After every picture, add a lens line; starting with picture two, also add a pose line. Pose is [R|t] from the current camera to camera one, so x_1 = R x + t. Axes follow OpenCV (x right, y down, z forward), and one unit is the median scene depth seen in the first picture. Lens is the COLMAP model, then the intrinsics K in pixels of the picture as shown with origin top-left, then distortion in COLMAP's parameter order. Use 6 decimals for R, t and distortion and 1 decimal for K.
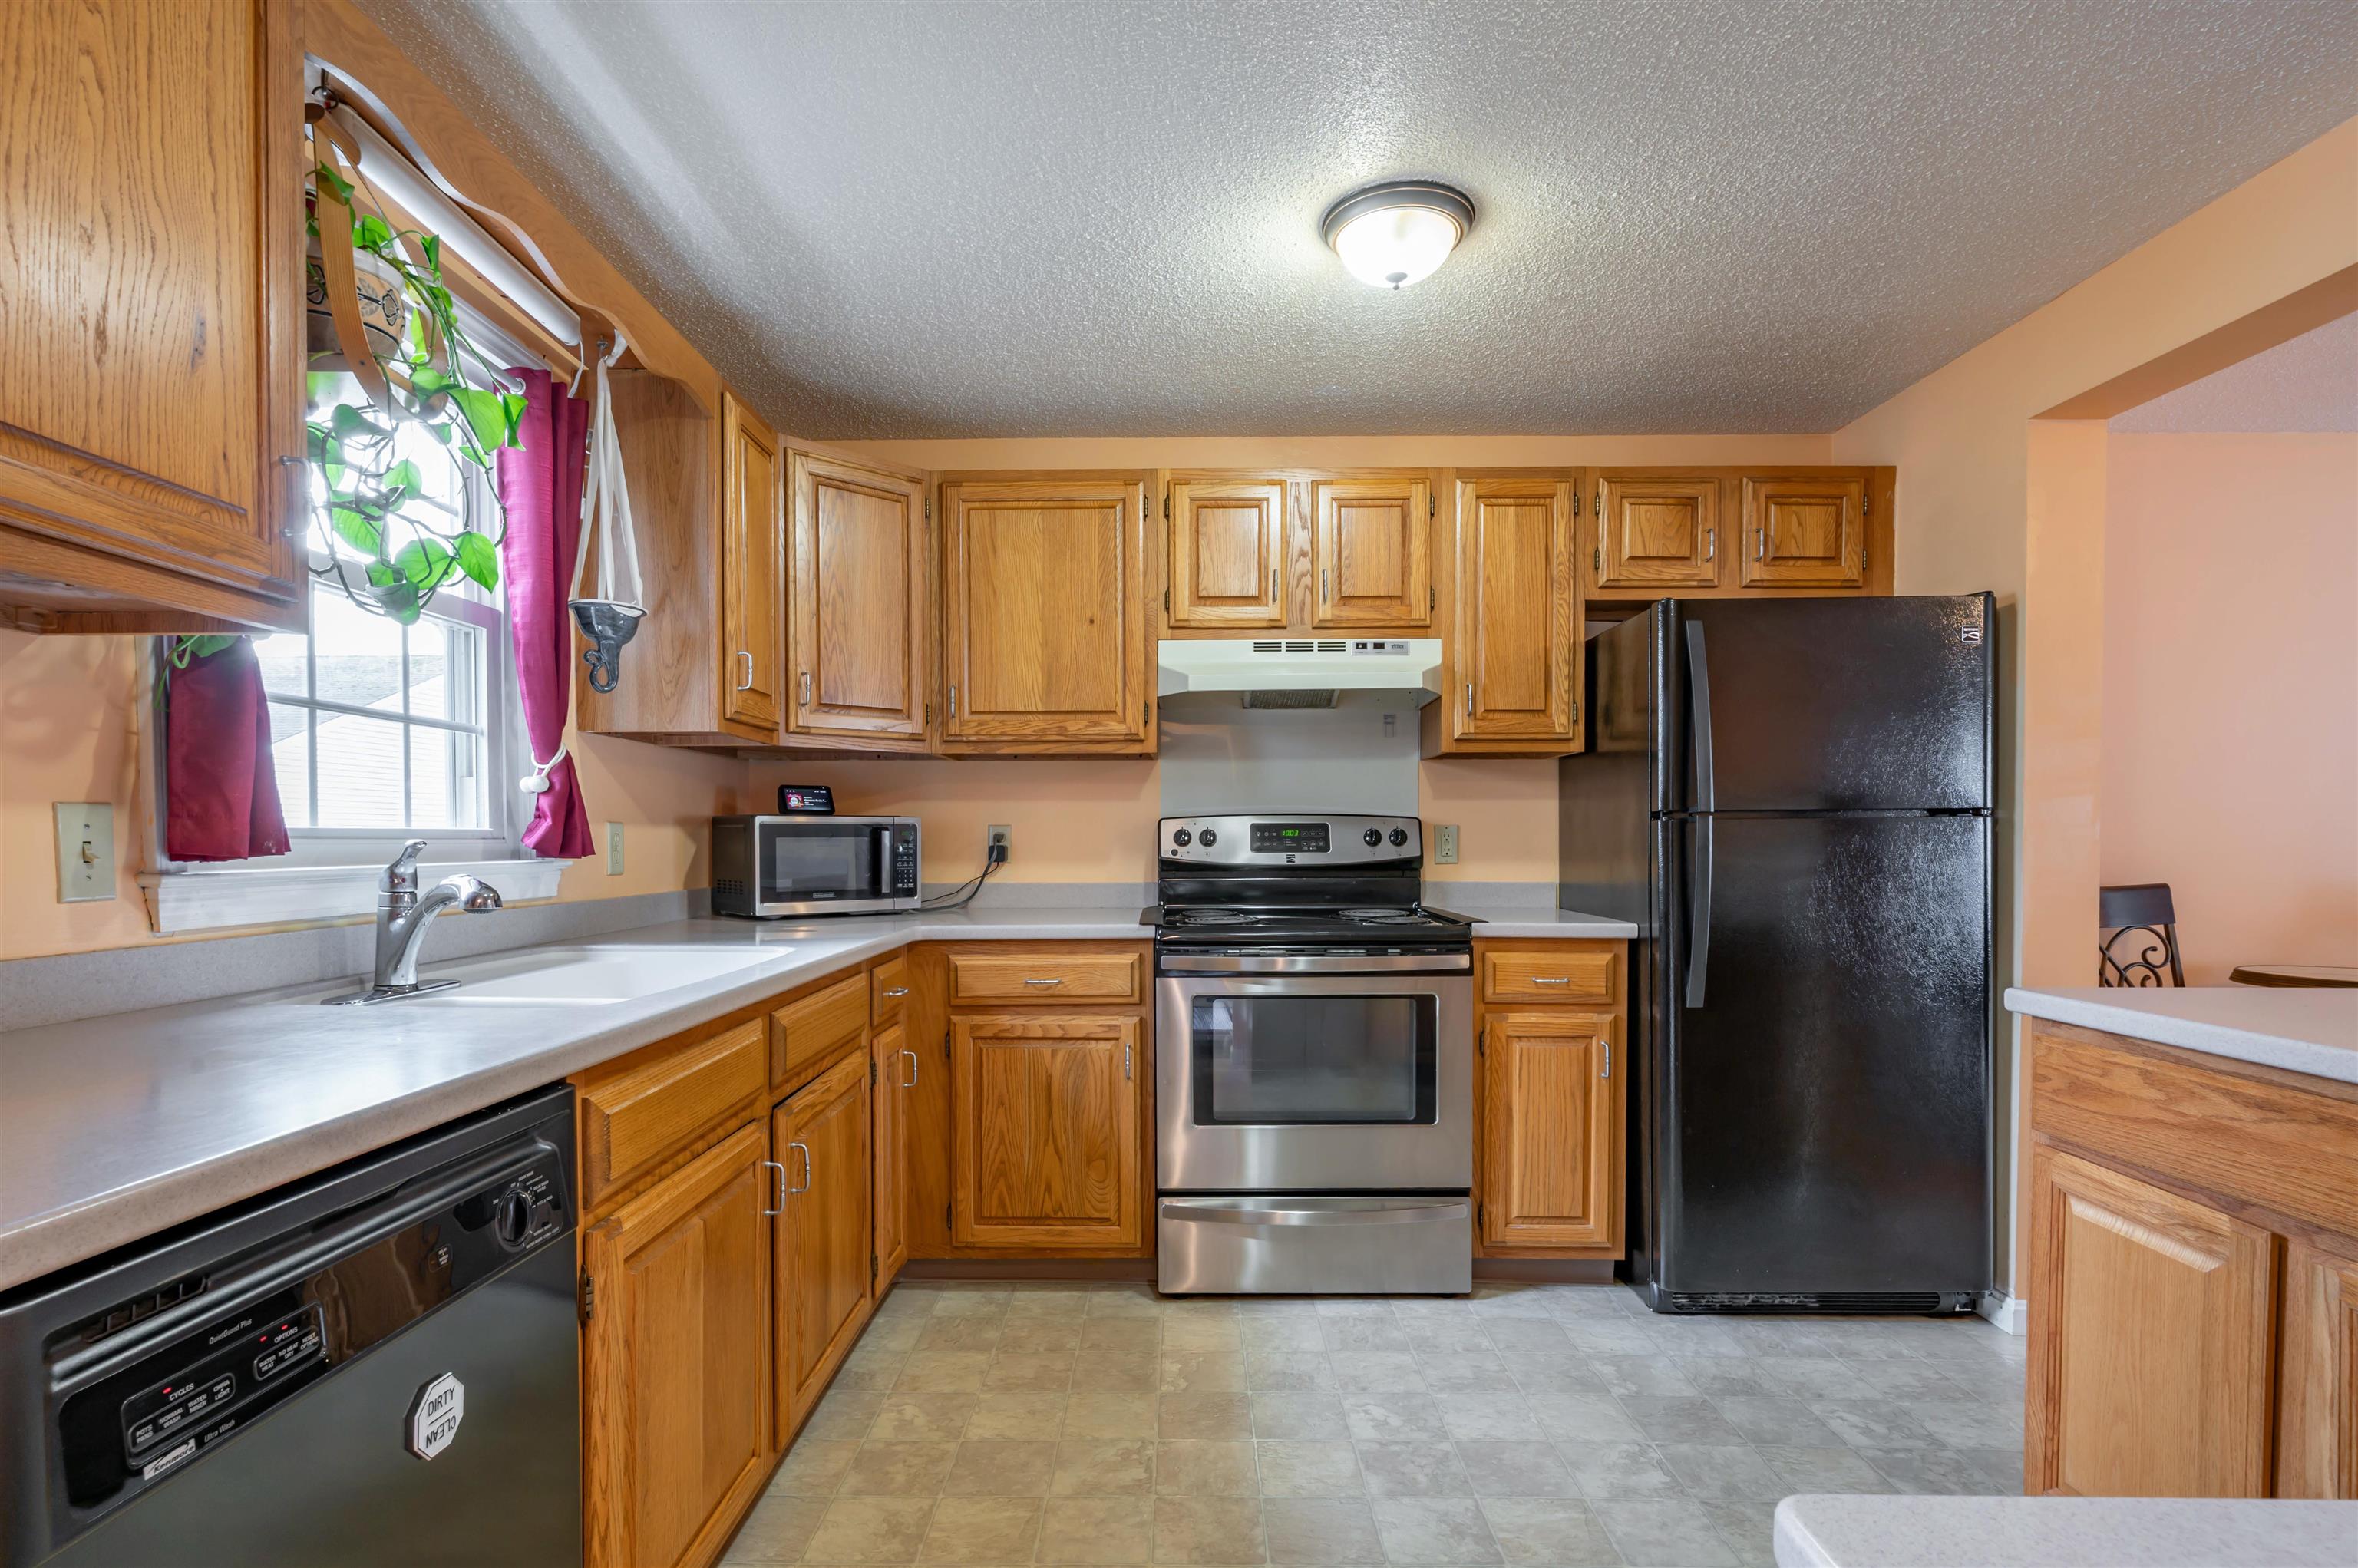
lens RADIAL K [[1151.0, 0, 1165.4], [0, 1151.0, 860.5], [0, 0, 1]] dist [-0.000730, 0.002886]
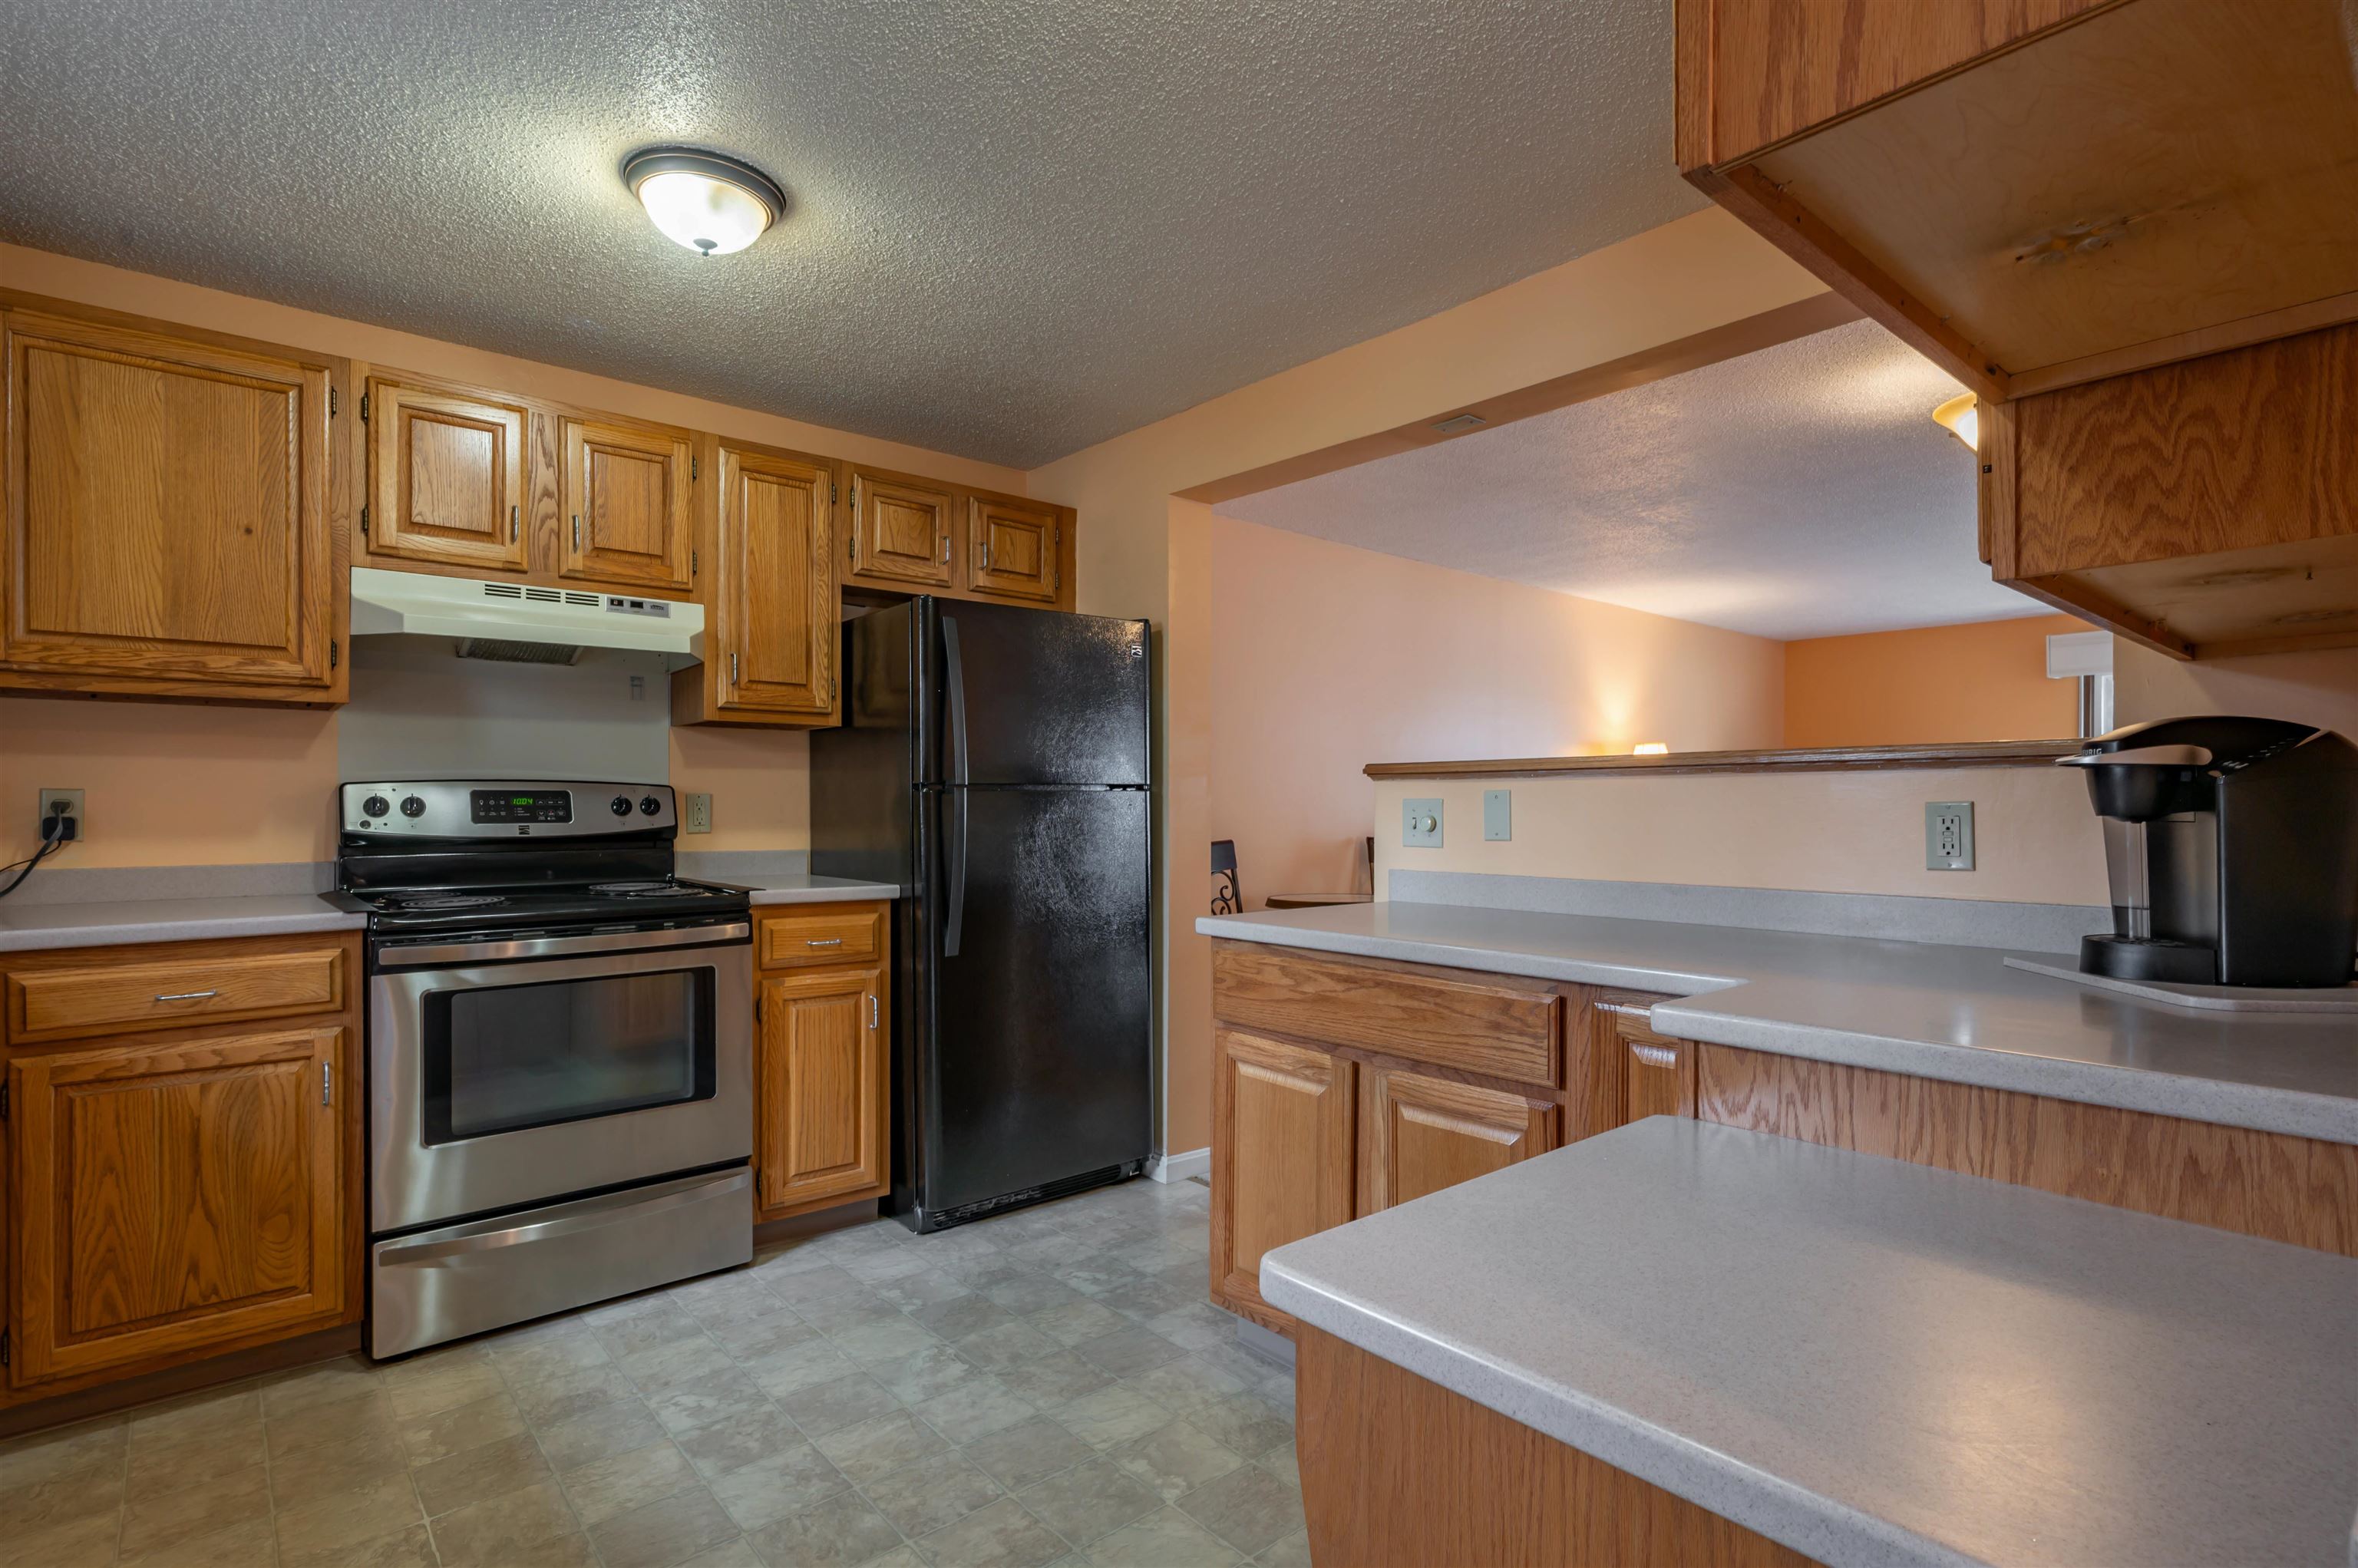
lens RADIAL K [[1151.0, 0, 1191.9], [0, 1151.0, 808.7], [0, 0, 1]] dist [-0.000730, 0.002886]
pose [[0.747329, -0.000890, 0.664453, -0.113931], [0.012893, 0.999830, -0.013162, 0.000212], [-0.664329, 0.018403, 0.747214, -0.010735]]
